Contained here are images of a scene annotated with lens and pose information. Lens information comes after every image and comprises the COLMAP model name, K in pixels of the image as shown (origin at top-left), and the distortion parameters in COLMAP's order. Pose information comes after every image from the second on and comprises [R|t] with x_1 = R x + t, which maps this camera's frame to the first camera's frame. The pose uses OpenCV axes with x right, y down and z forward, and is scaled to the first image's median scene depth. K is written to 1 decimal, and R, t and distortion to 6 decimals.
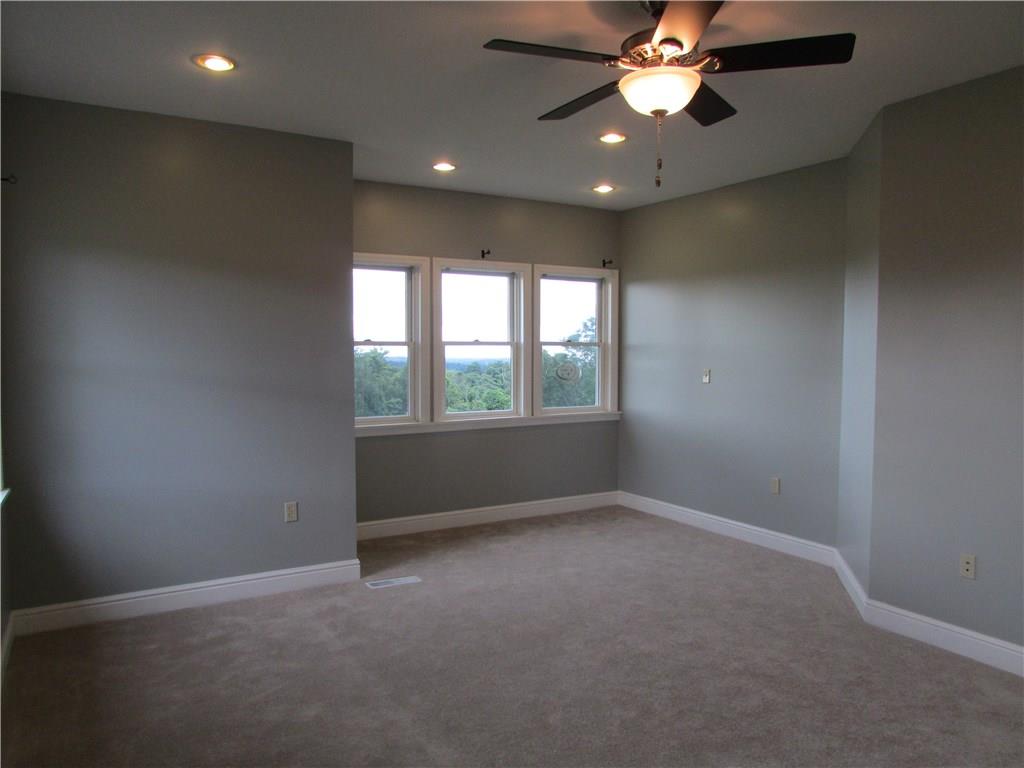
lens RADIAL K [[729.7, 0, 512.0], [0, 729.7, 384.0], [0, 0, 1]] dist [-0.052752, -0.002478]
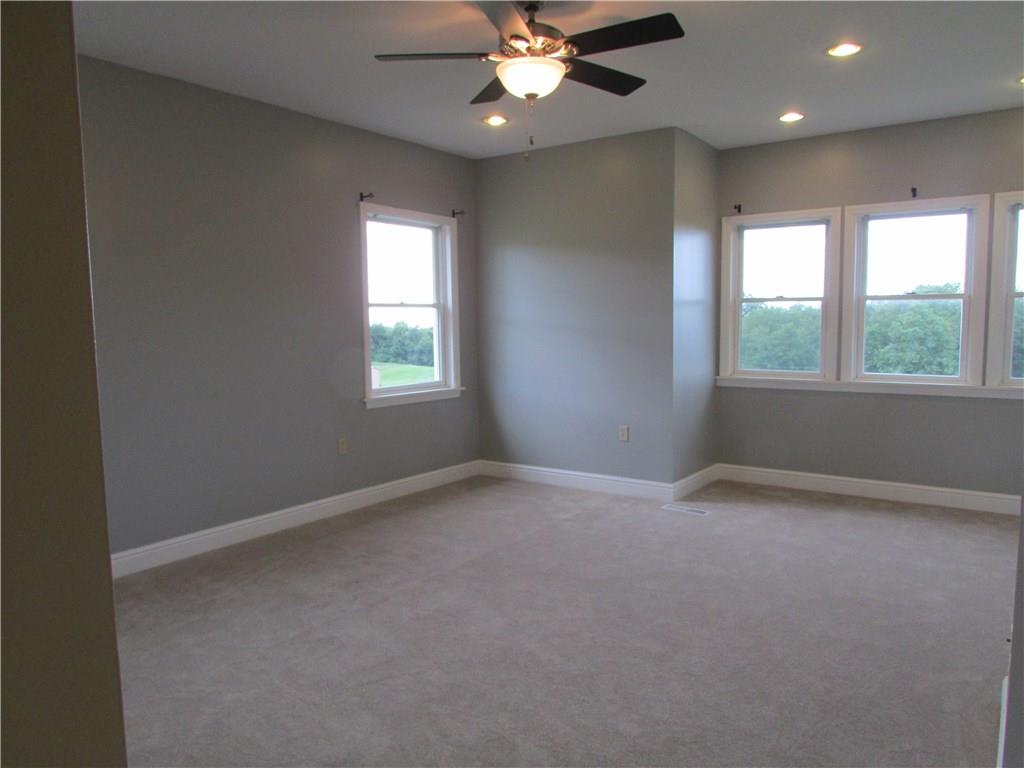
lens RADIAL K [[728.8, 0, 512.0], [0, 728.8, 384.0], [0, 0, 1]] dist [-0.043293, 0.001548]
pose [[0.360146, 0.082585, -0.929233, 0.723580], [-0.027462, 0.996581, 0.077927, -0.006612], [0.932491, -0.002546, 0.361183, 0.306810]]
